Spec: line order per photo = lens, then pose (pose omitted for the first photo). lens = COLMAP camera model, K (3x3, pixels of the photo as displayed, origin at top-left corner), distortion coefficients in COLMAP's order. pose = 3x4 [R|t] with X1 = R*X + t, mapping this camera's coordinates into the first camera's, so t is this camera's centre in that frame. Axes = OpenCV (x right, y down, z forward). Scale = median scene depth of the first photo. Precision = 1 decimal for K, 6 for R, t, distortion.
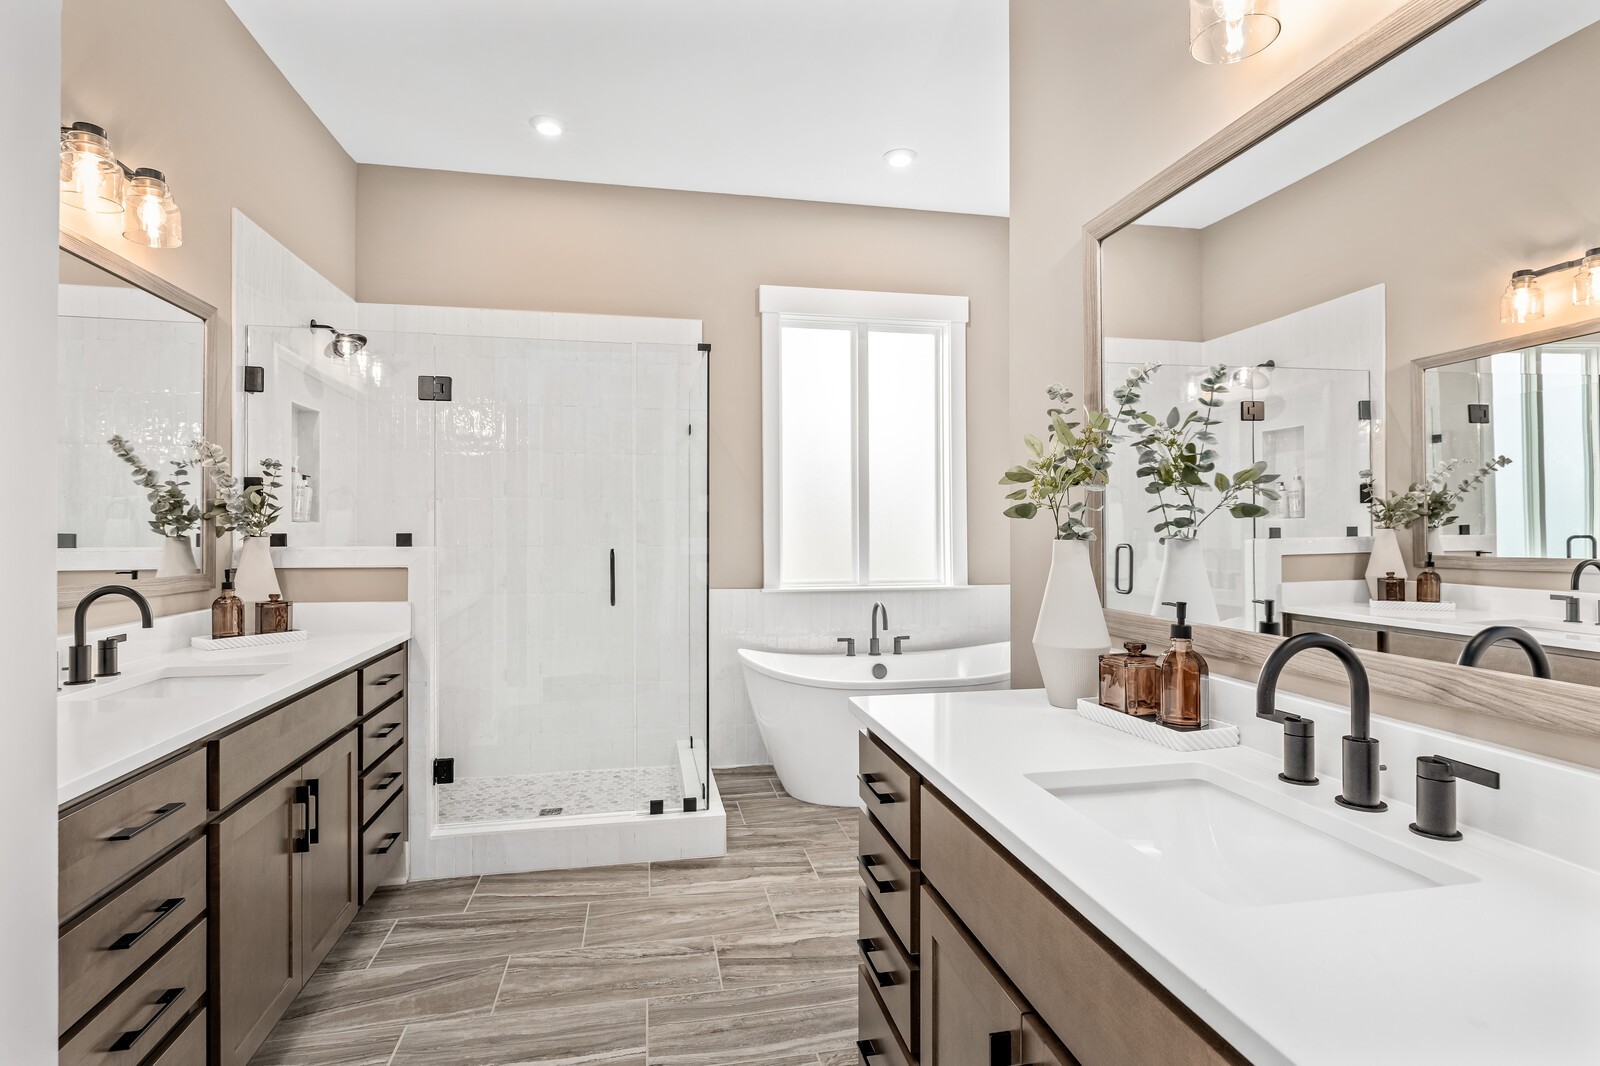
lens RADIAL K [[762.0, 0, 798.4], [0, 762.0, 529.1], [0, 0, 1]] dist [-0.010663, 0.000633]
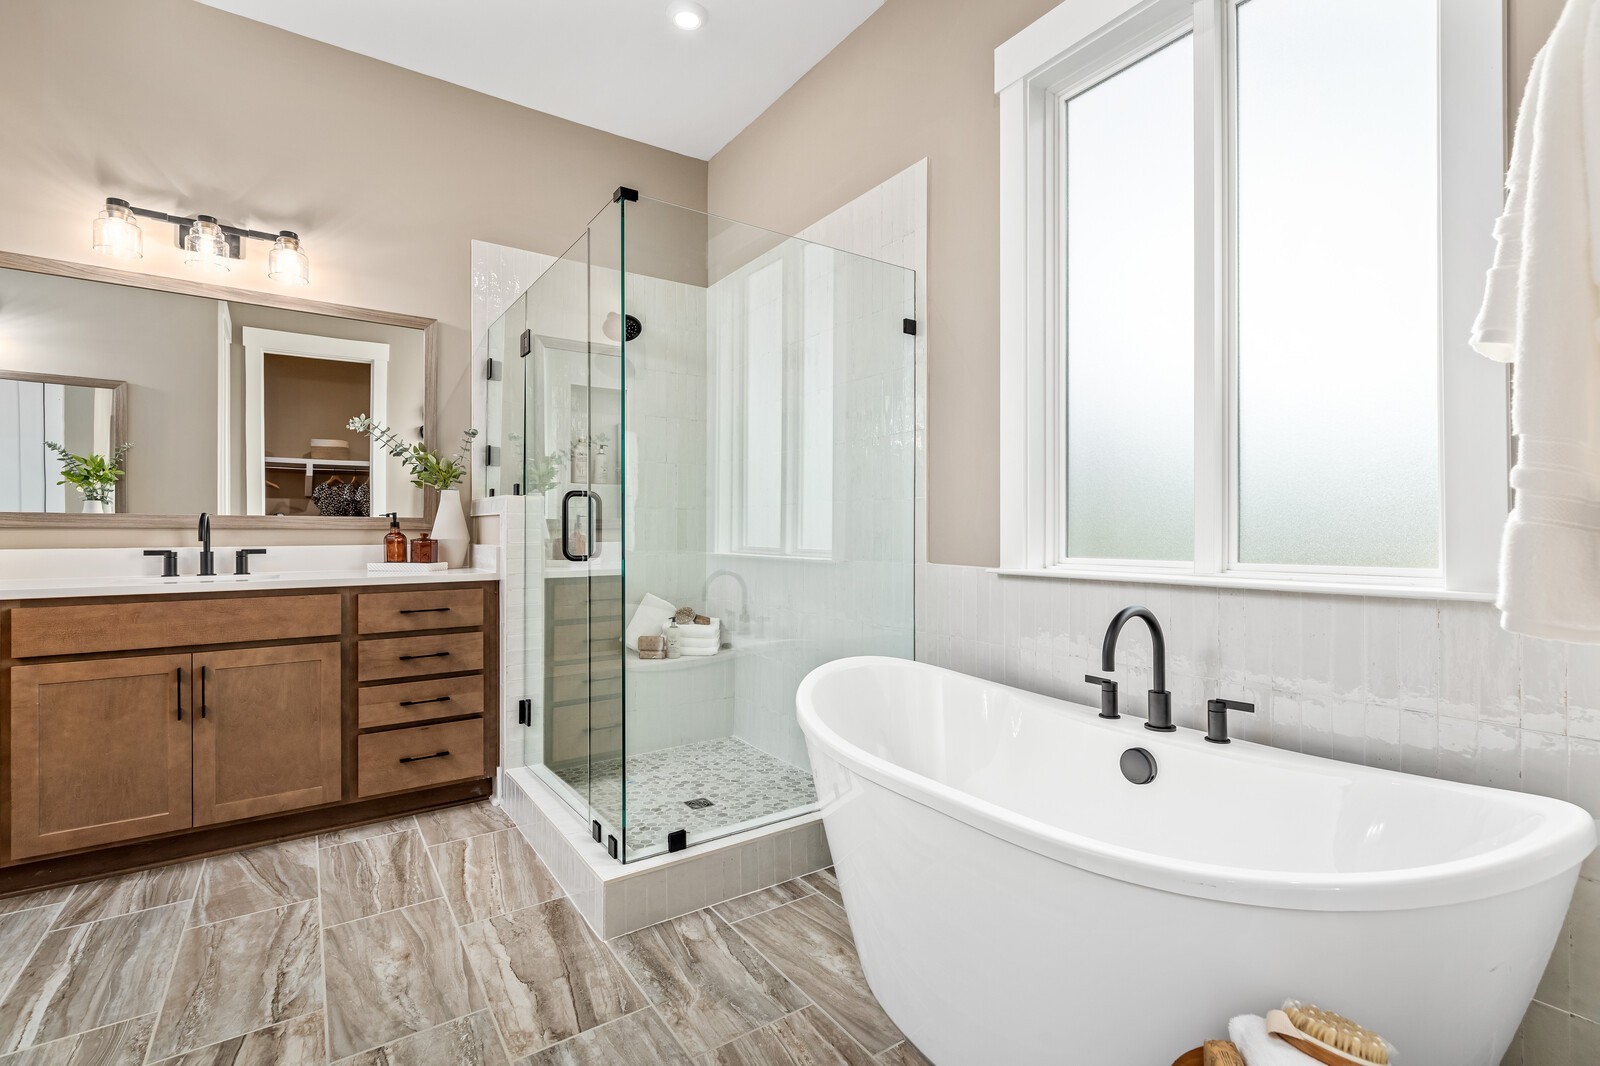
lens RADIAL K [[722.5, 0, 805.1], [0, 722.5, 529.4], [0, 0, 1]] dist [0.003635, -0.000003]
pose [[0.418858, 0.001146, -0.908051, 0.569558], [0.005106, 0.999980, 0.003618, 0.068601], [0.908037, -0.006152, 0.418844, 0.922353]]
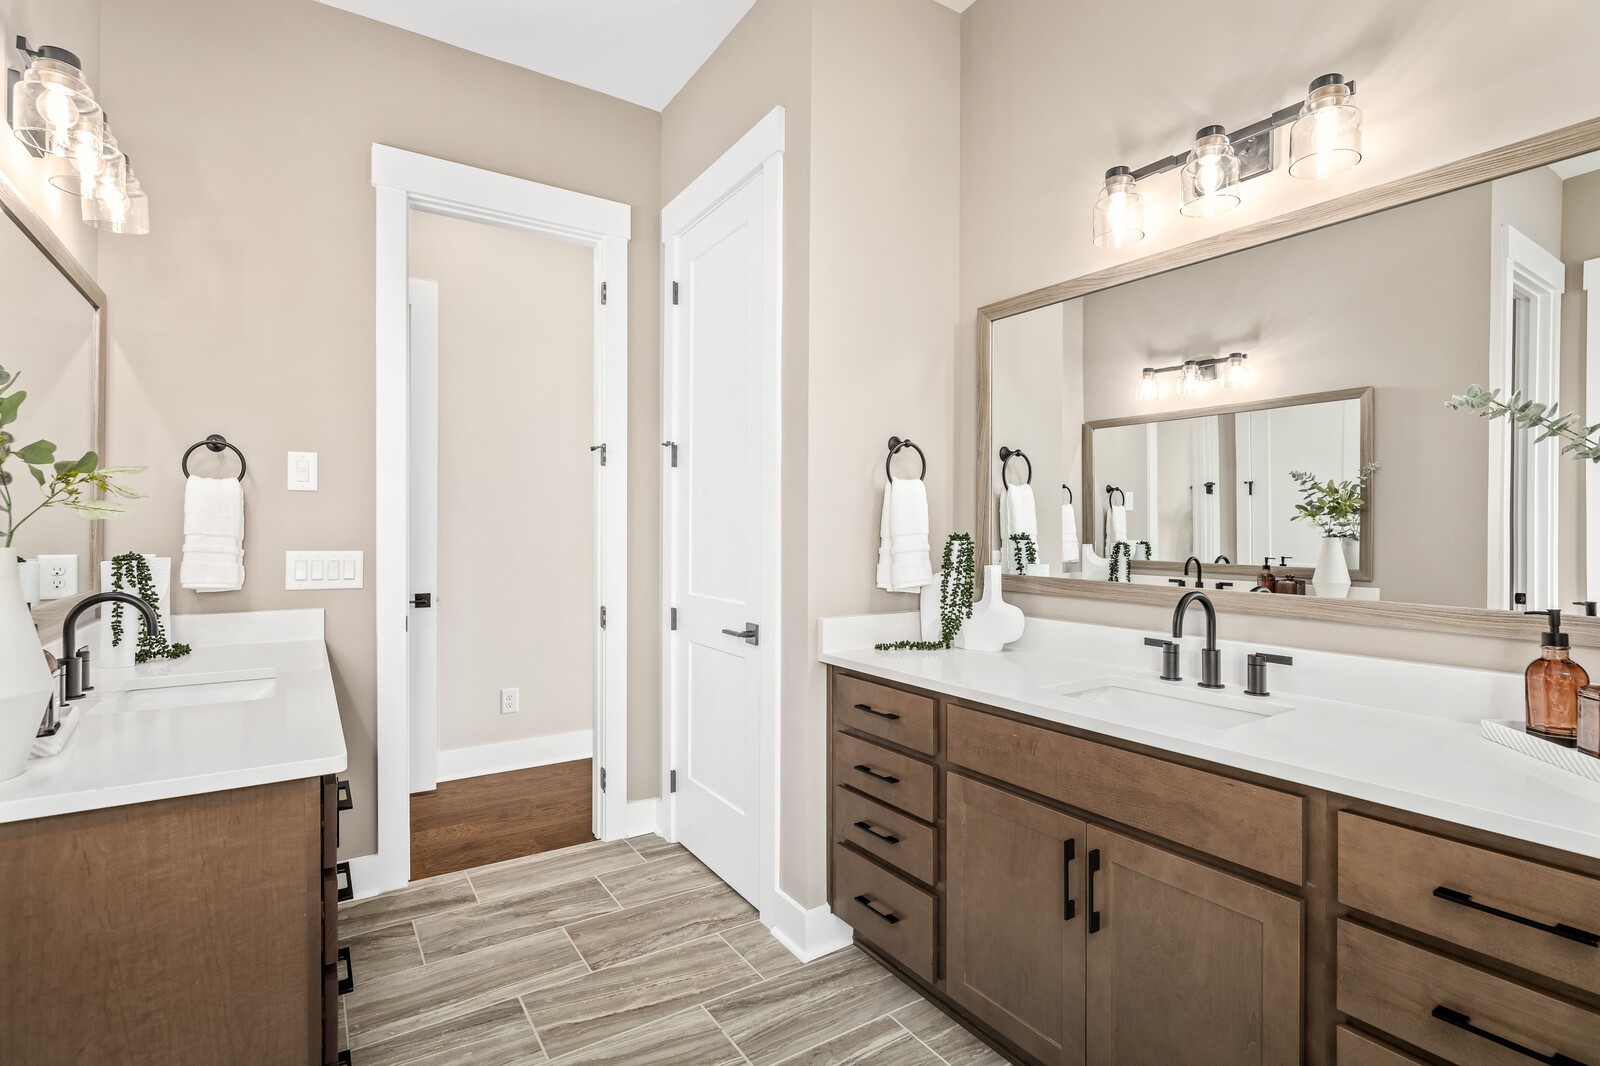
lens RADIAL K [[762.0, 0, 801.3], [0, 762.0, 524.7], [0, 0, 1]] dist [-0.010663, 0.000633]
pose [[-0.918600, -0.004560, -0.395162, -0.022117], [-0.001303, 0.999963, -0.008509, 0.001450], [0.395186, -0.007302, -0.918572, 1.051847]]
